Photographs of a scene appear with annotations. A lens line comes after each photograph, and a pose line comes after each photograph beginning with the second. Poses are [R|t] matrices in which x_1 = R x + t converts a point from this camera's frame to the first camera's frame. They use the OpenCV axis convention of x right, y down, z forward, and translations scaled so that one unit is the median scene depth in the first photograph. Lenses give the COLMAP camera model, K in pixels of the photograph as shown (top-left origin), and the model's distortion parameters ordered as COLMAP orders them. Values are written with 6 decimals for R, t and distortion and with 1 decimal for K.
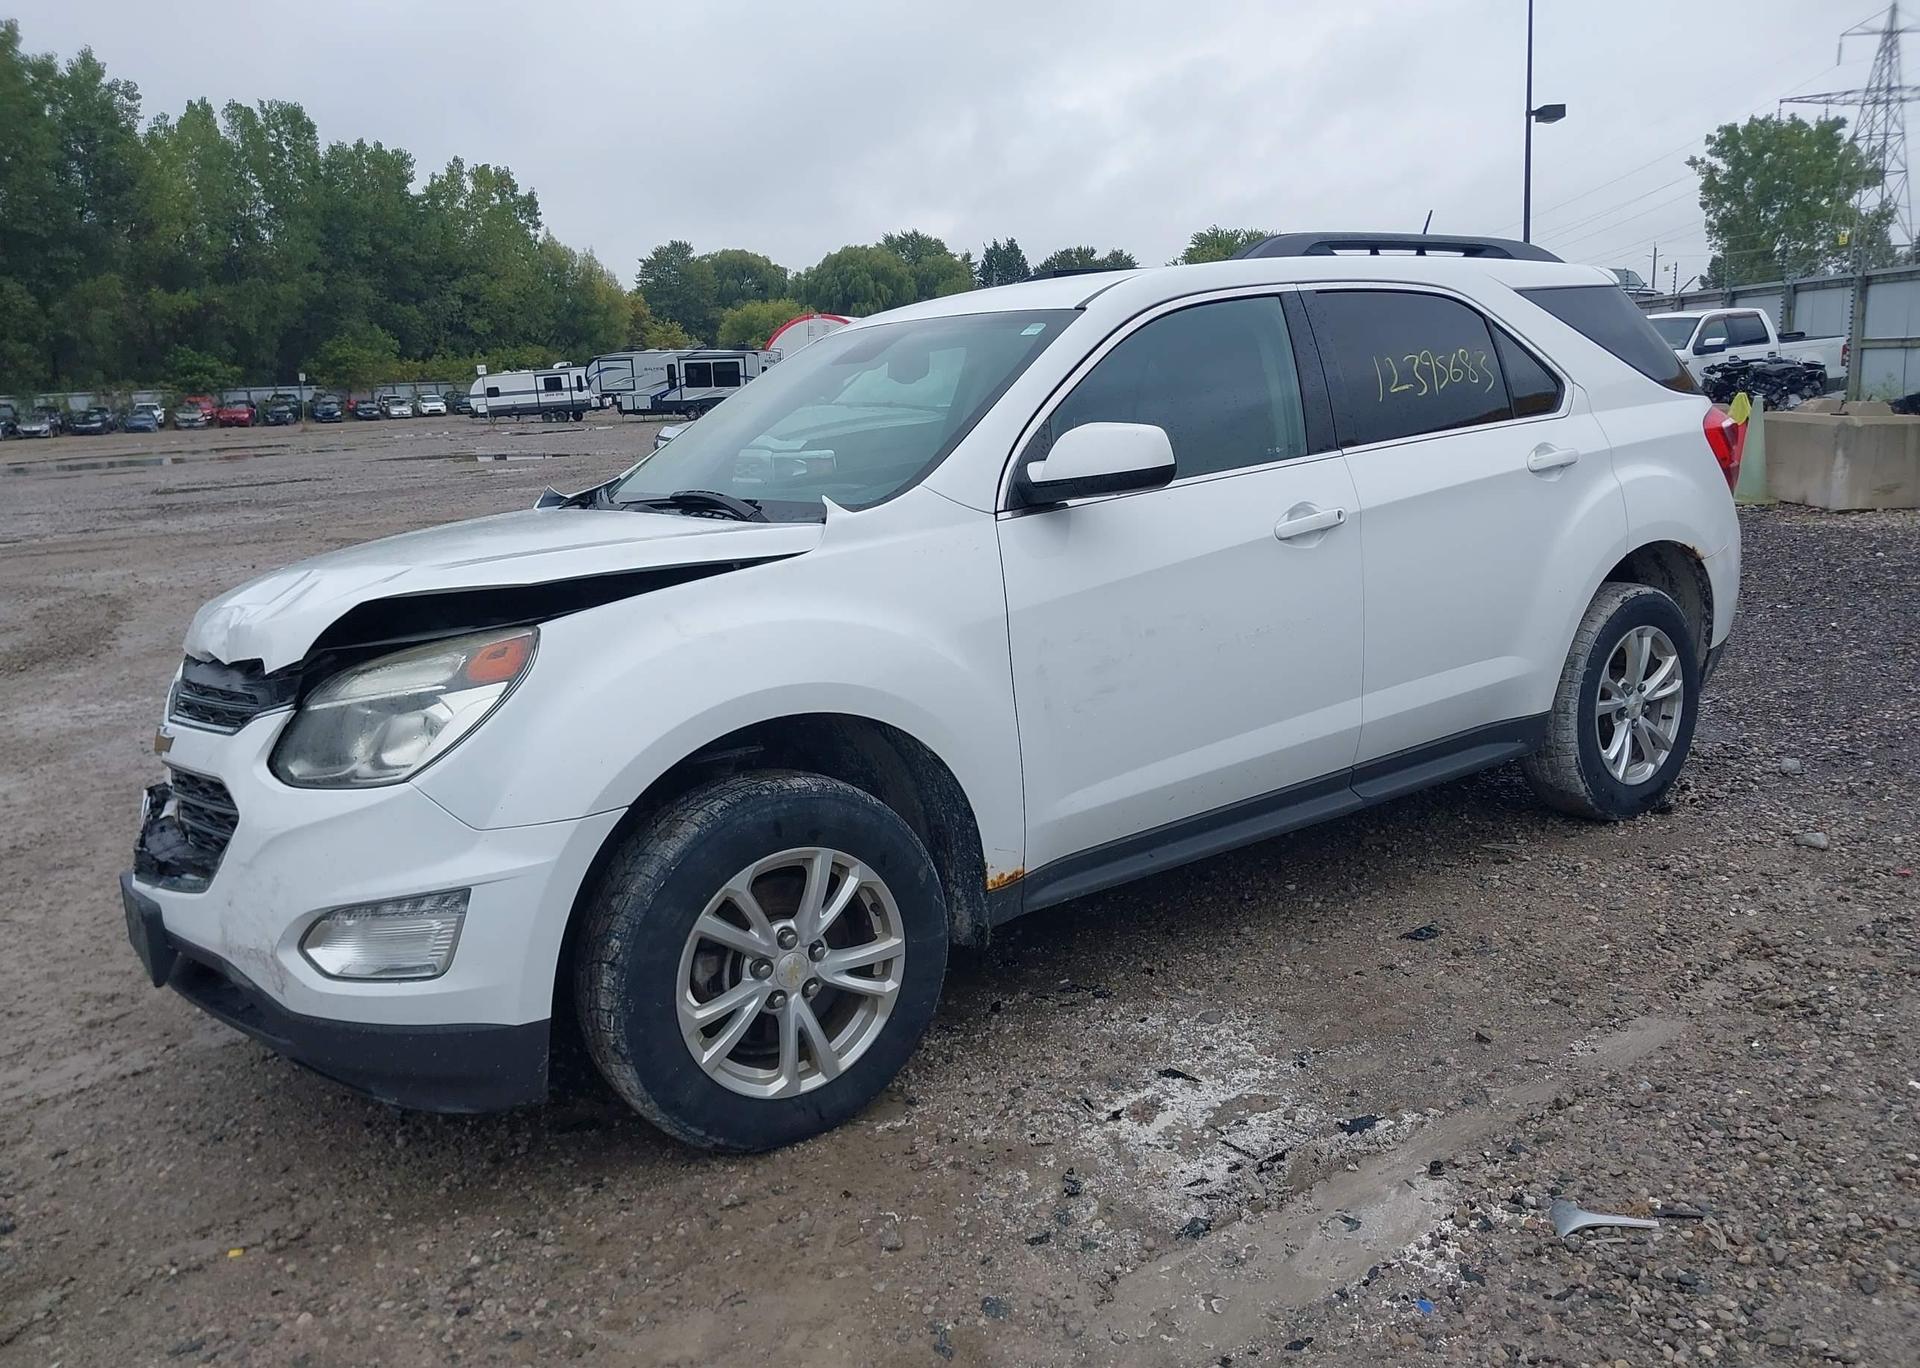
lens RADIAL K [[1507.5, 0, 960.0], [0, 1507.5, 684.0], [0, 0, 1]] dist [0.012779, -0.012336]
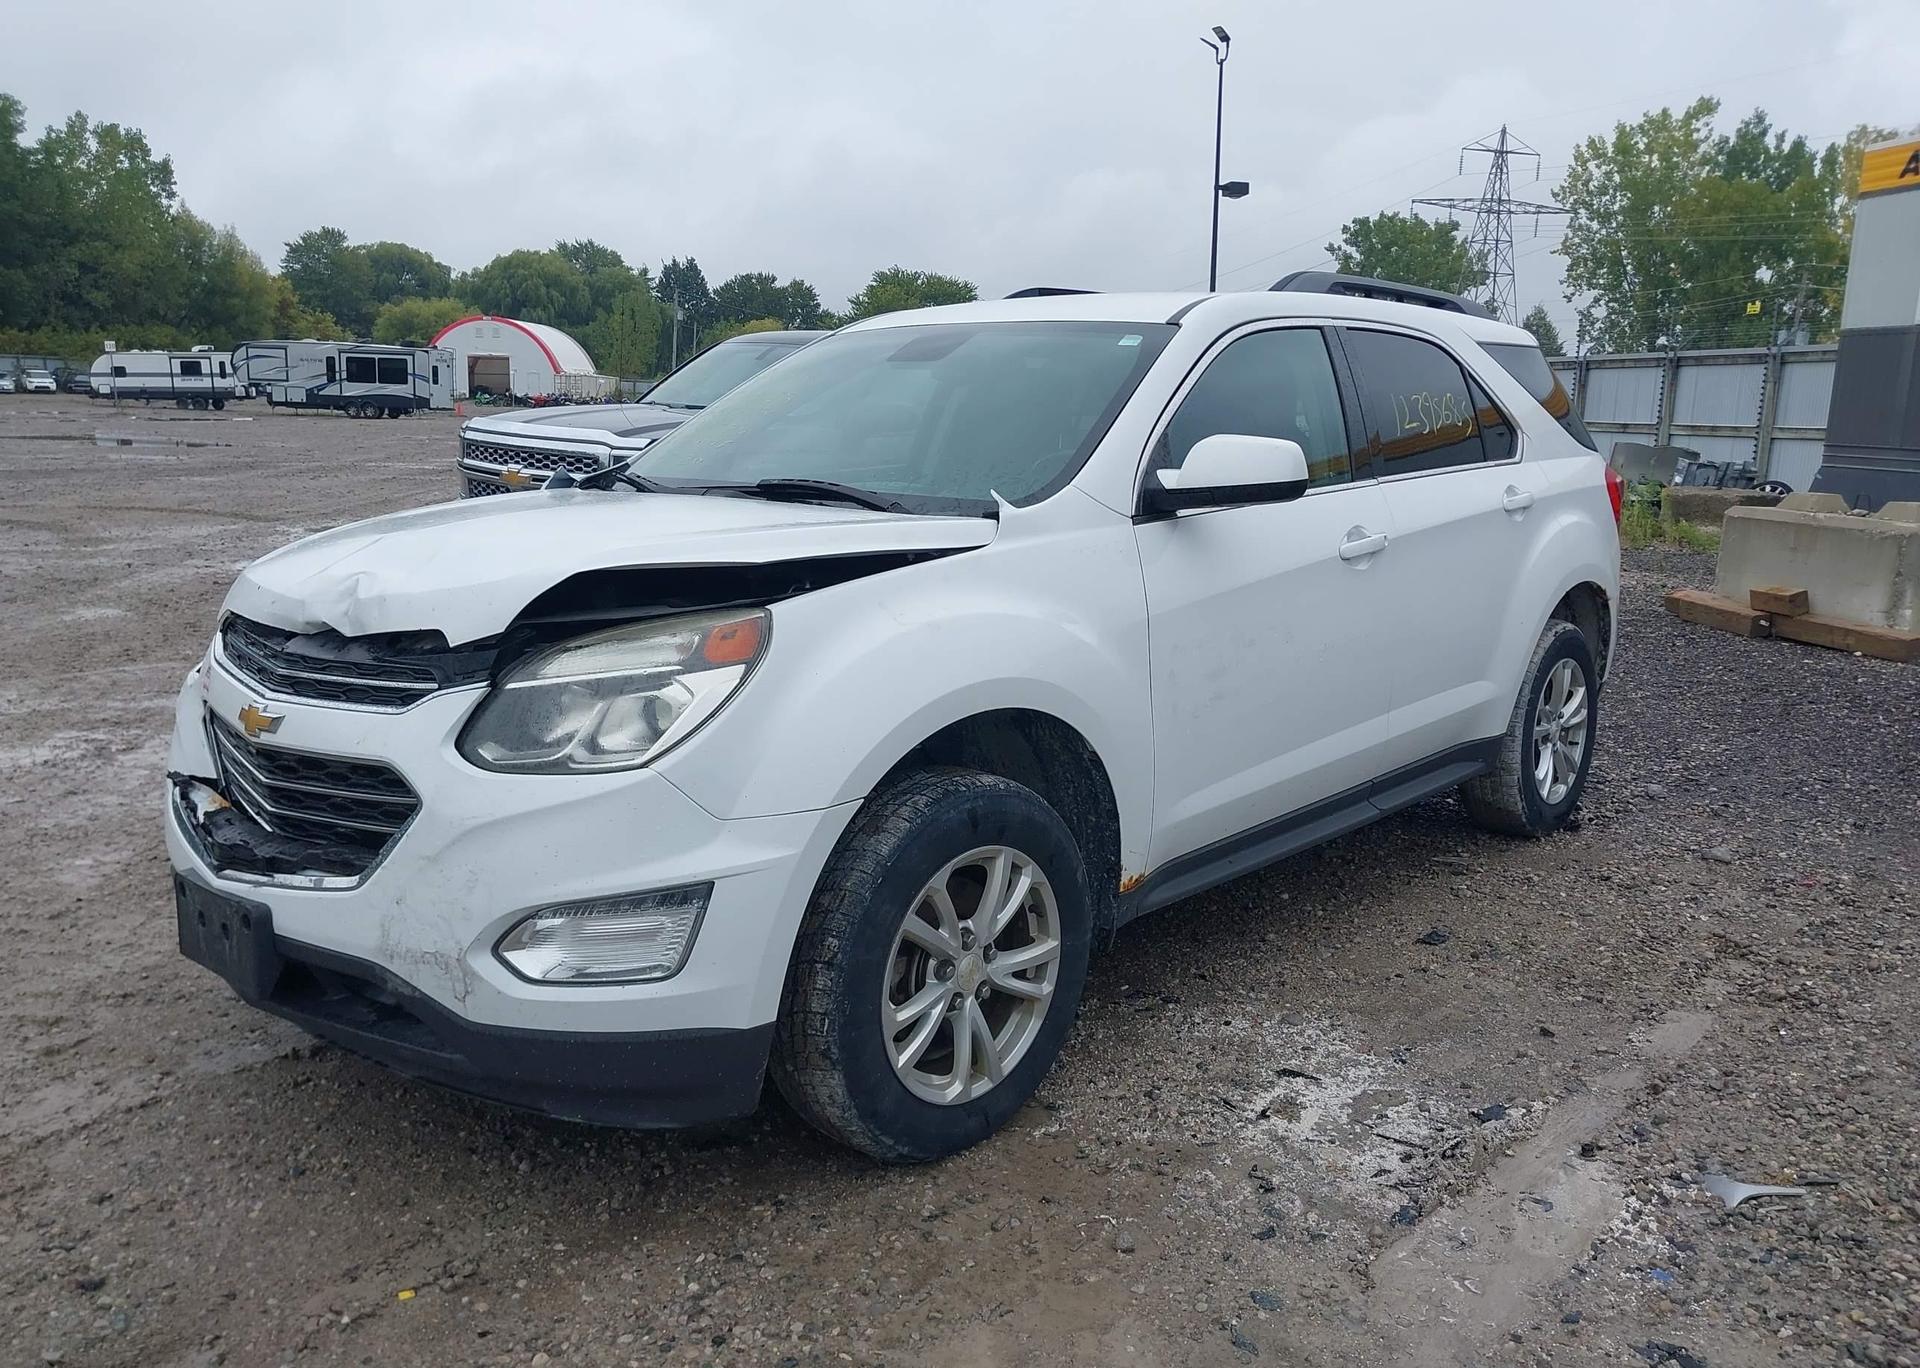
lens RADIAL K [[1507.5, 0, 960.0], [0, 1507.5, 684.0], [0, 0, 1]] dist [0.012779, -0.012336]
pose [[0.974715, 0.031765, 0.221182, -0.252125], [-0.027589, 0.999378, -0.021944, 0.018745], [-0.221741, 0.015287, 0.974986, 0.037296]]
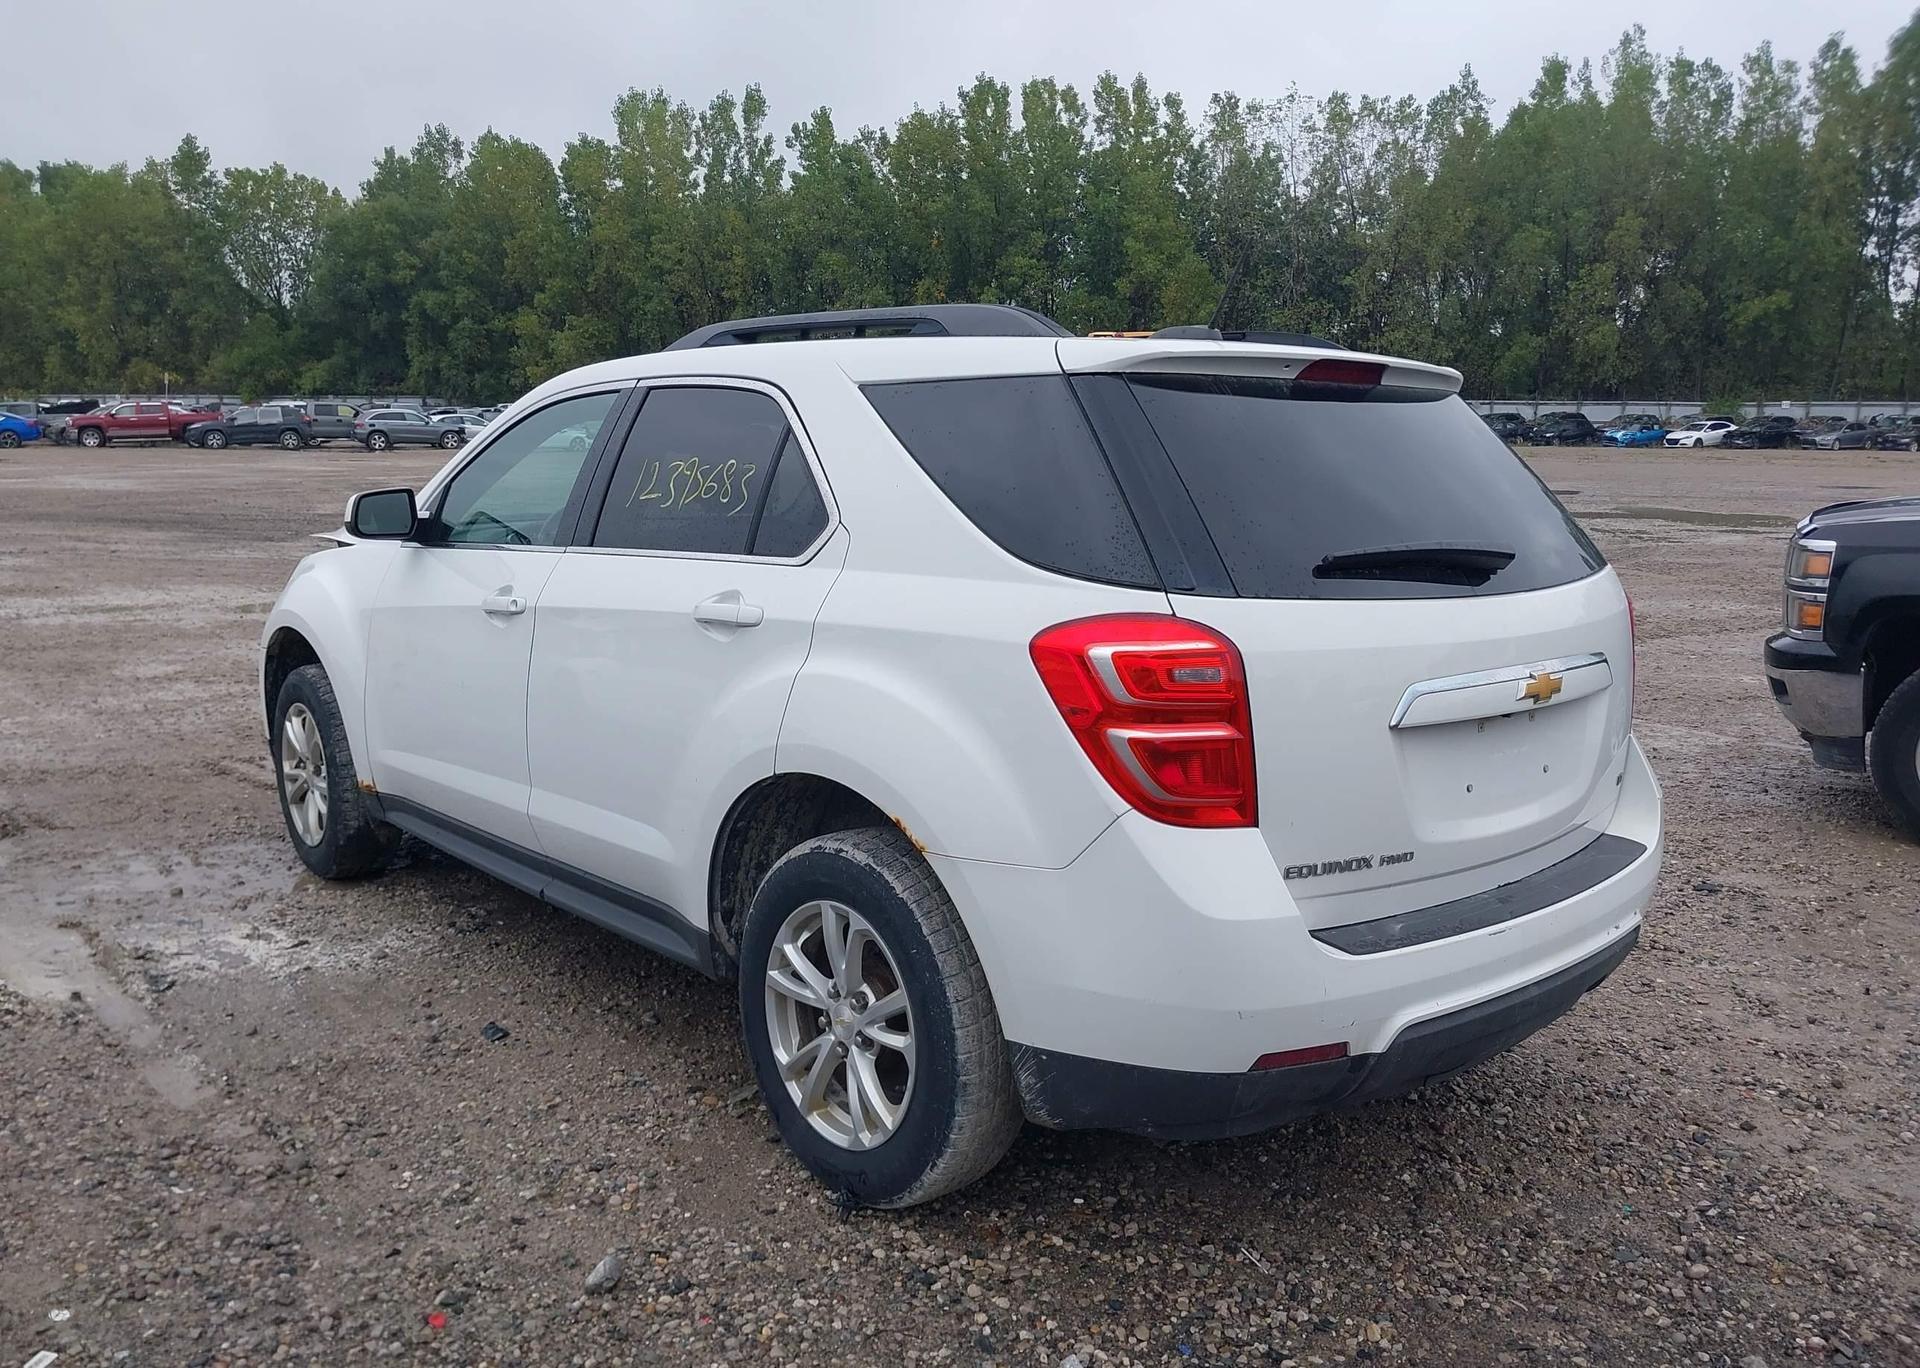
lens RADIAL K [[1497.2, 0, 974.9], [0, 1497.2, 684.8], [0, 0, 1]] dist [0.002320, 0.010923]
pose [[0.101754, 0.216377, -0.970993, 1.224461], [-0.211028, 0.958540, 0.191487, -0.305086], [0.972169, 0.185422, 0.143197, 1.100380]]
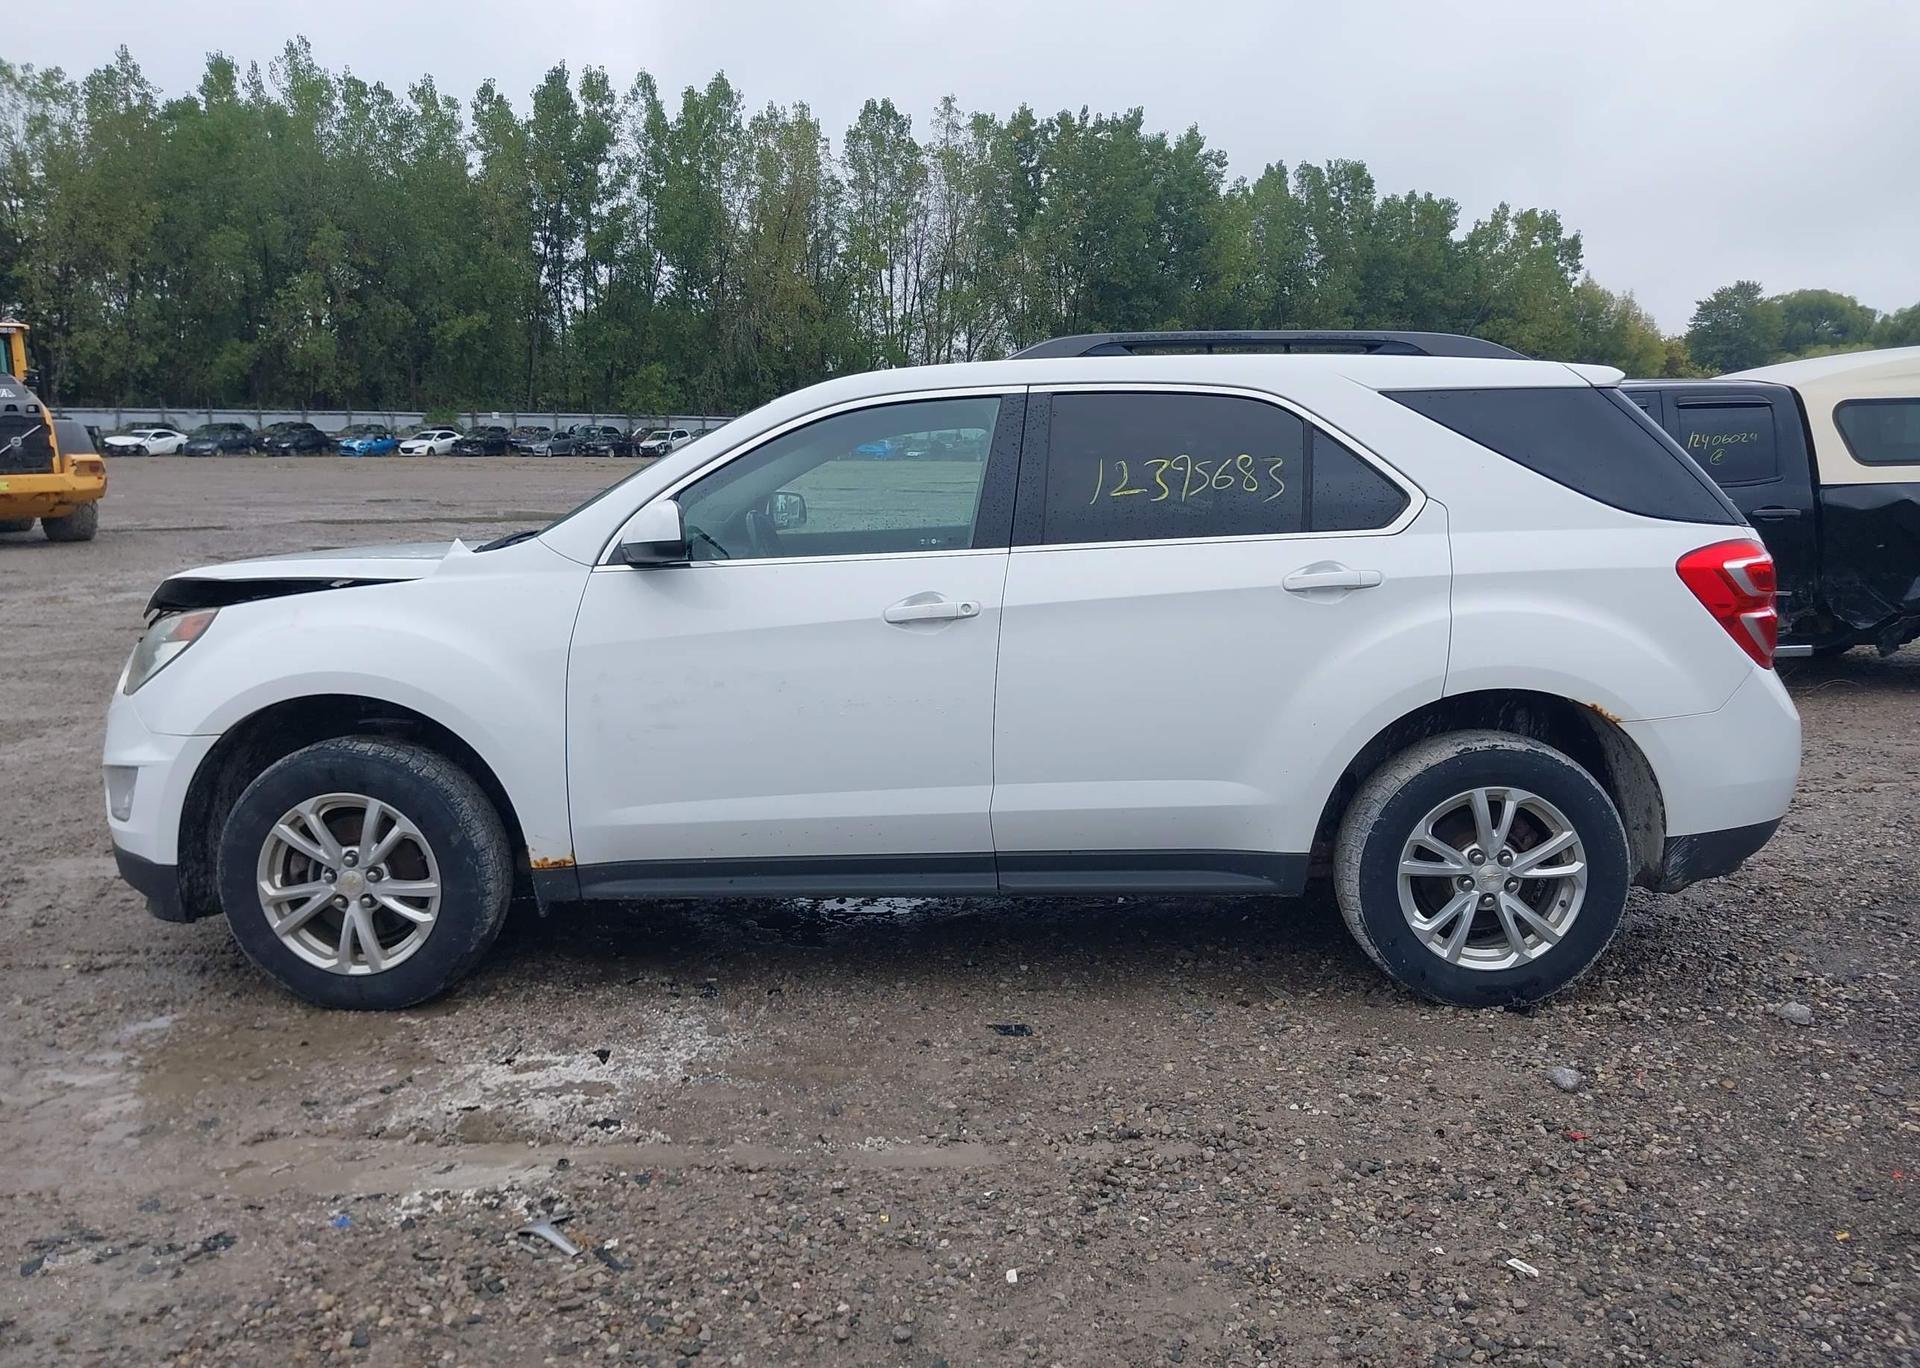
lens RADIAL K [[1501.6, 0, 973.1], [0, 1501.6, 683.3], [0, 0, 1]] dist [0.003873, -0.000470]
pose [[0.795650, 0.142613, -0.588729, 0.819560], [-0.157668, 0.987149, 0.026042, -0.082574], [0.584877, 0.072104, 0.807911, 0.161841]]
